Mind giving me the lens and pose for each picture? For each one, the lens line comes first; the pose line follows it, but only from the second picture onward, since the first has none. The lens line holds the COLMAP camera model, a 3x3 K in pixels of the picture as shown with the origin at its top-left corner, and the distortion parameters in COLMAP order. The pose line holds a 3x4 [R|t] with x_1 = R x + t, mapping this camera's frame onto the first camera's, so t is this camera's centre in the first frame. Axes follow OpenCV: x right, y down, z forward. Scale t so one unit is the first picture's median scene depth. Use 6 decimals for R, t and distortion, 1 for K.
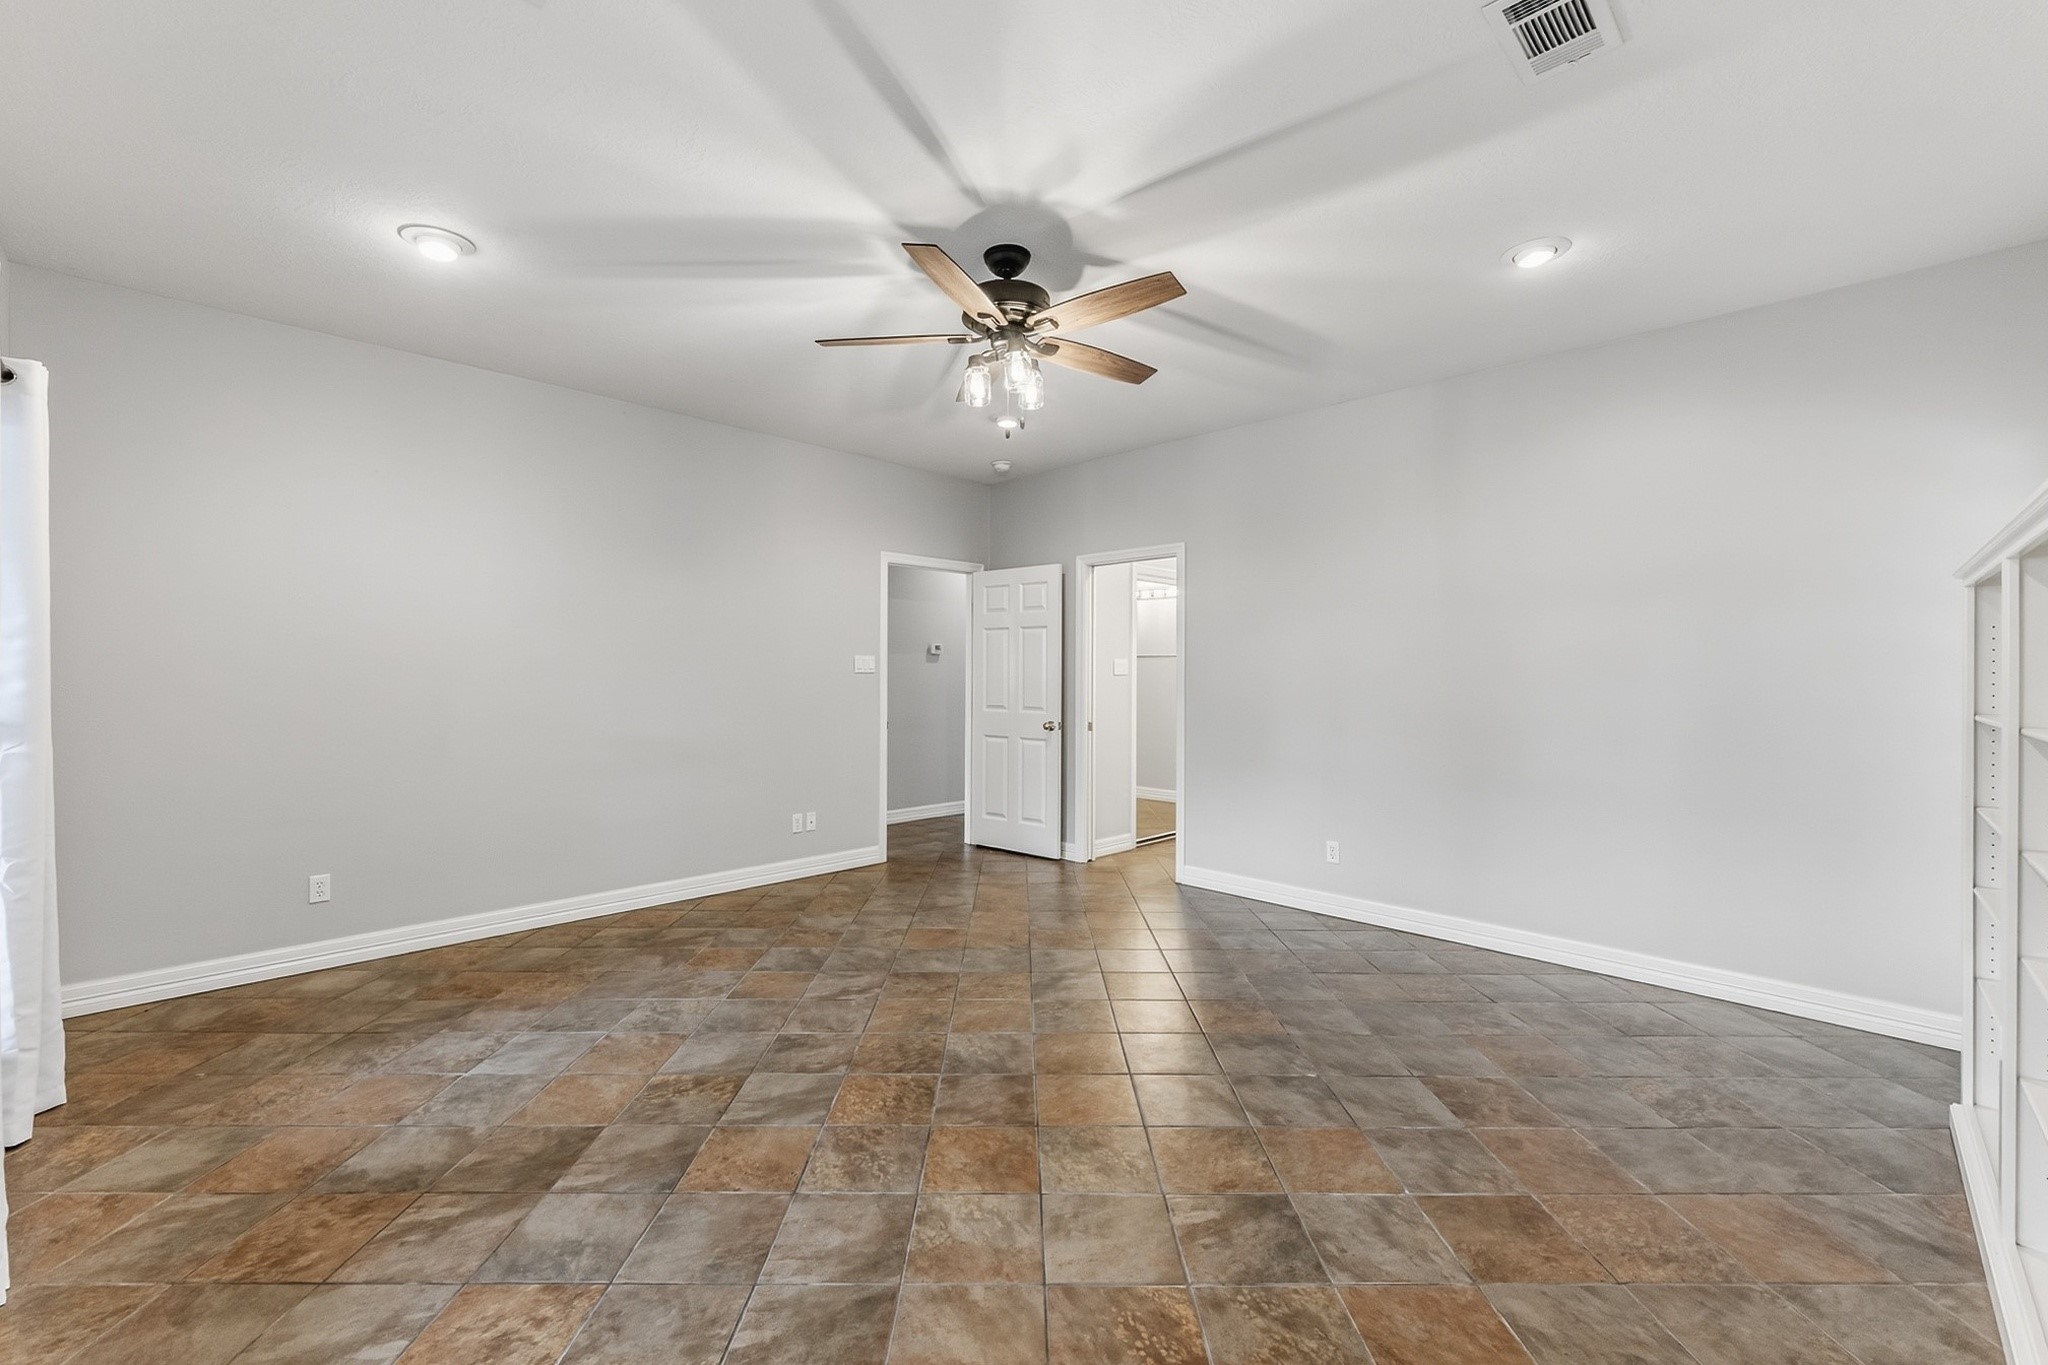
lens RADIAL K [[819.0, 0, 1022.5], [0, 819.0, 668.9], [0, 0, 1]] dist [0.003319, 0.000226]
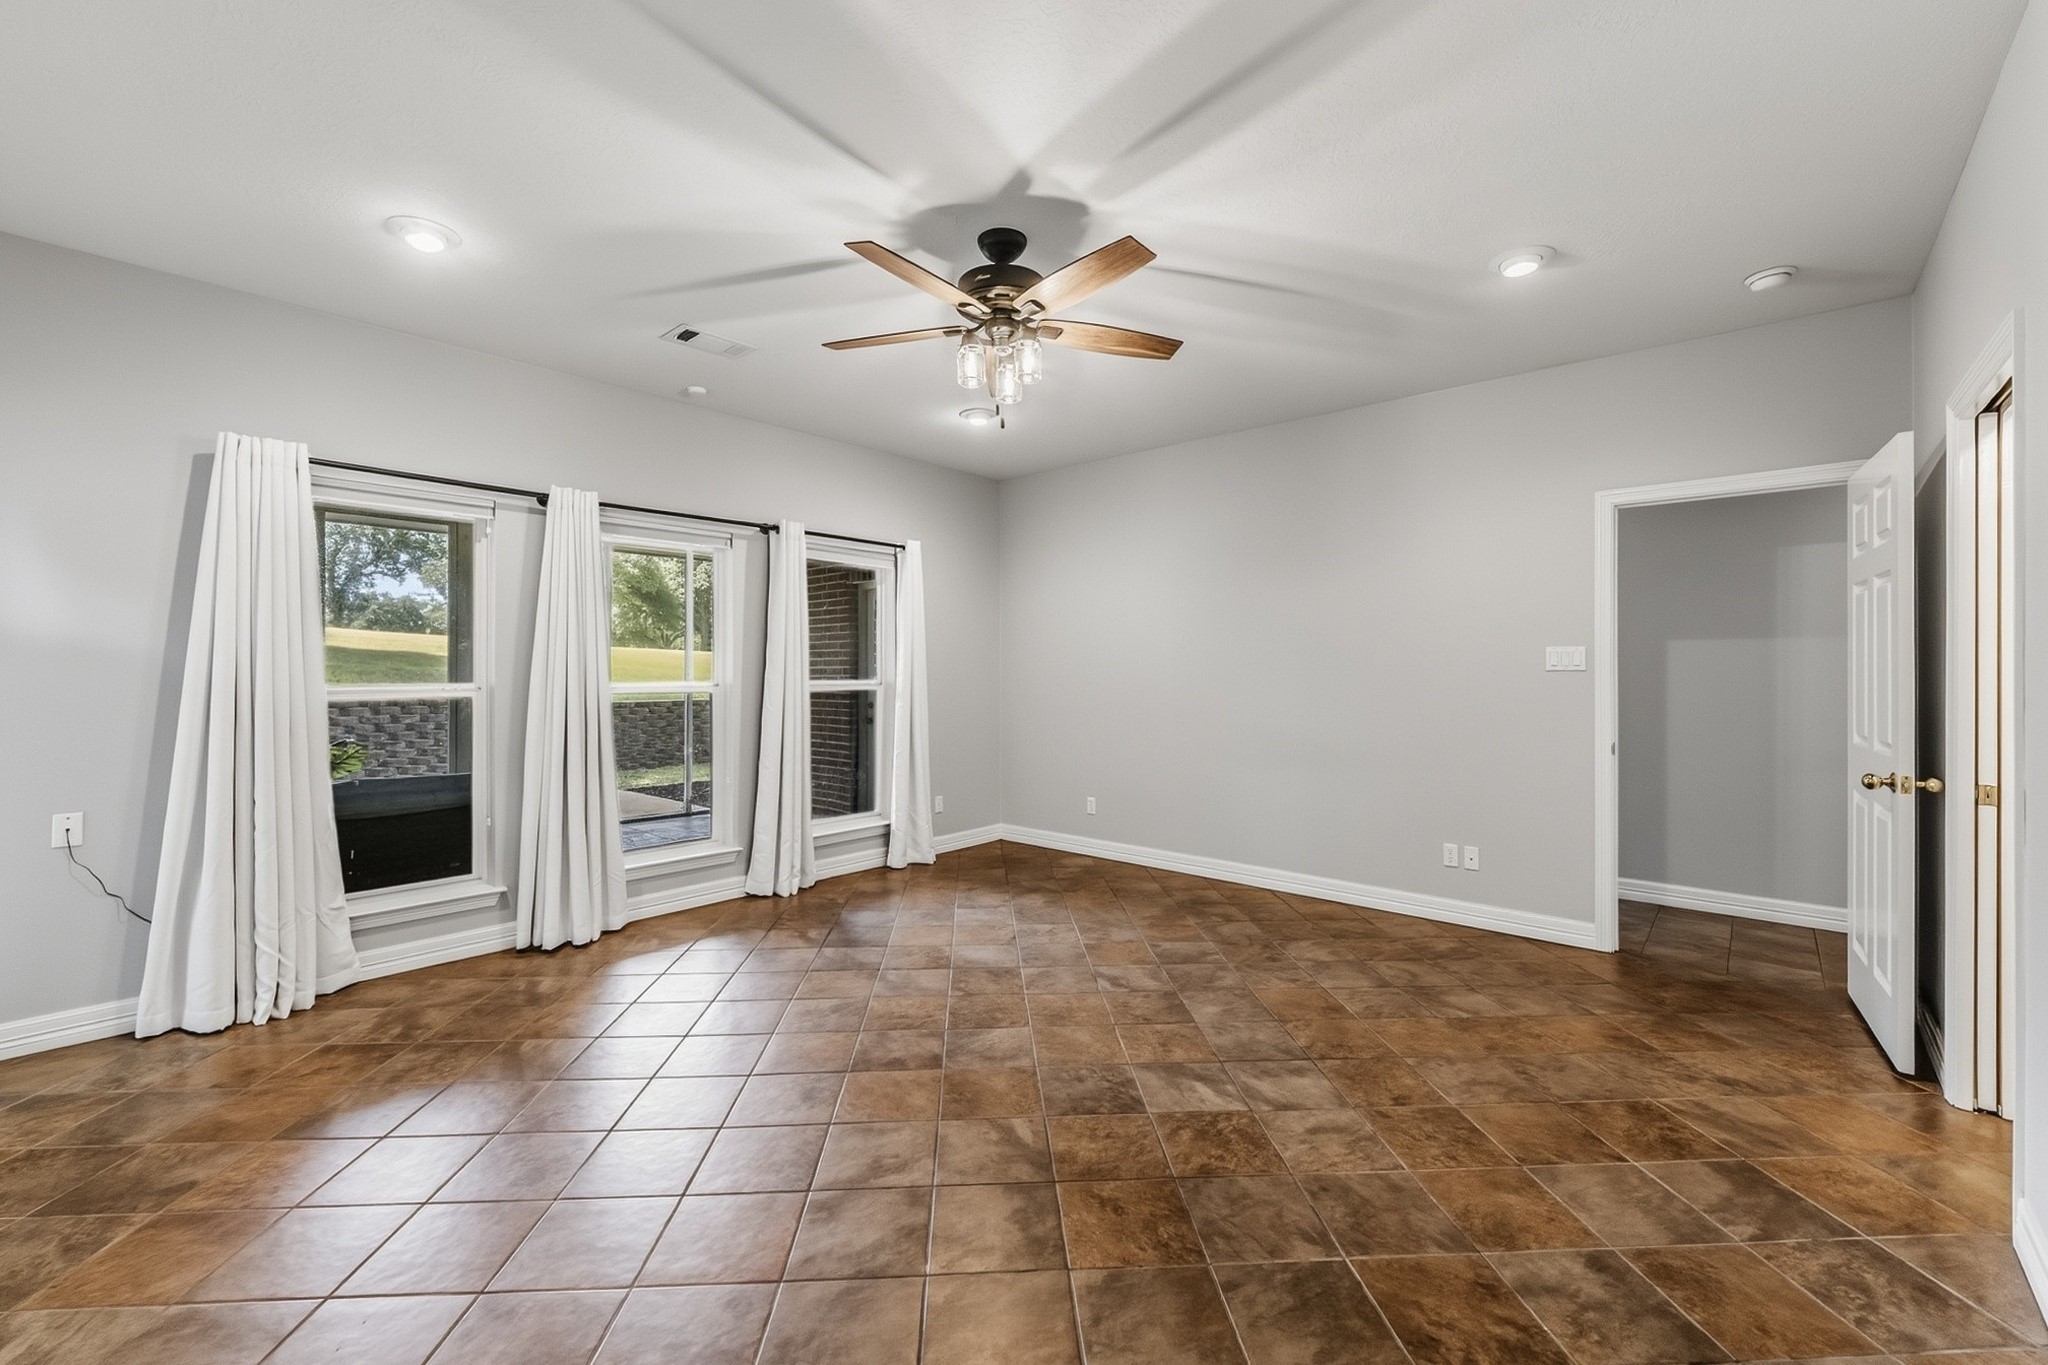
lens RADIAL K [[819.0, 0, 1020.2], [0, 819.0, 674.8], [0, 0, 1]] dist [0.003319, 0.000226]
pose [[0.062375, -0.002010, -0.998051, 0.662378], [0.008652, 0.999961, -0.001473, 0.007297], [0.998015, -0.008543, 0.062390, 0.667474]]
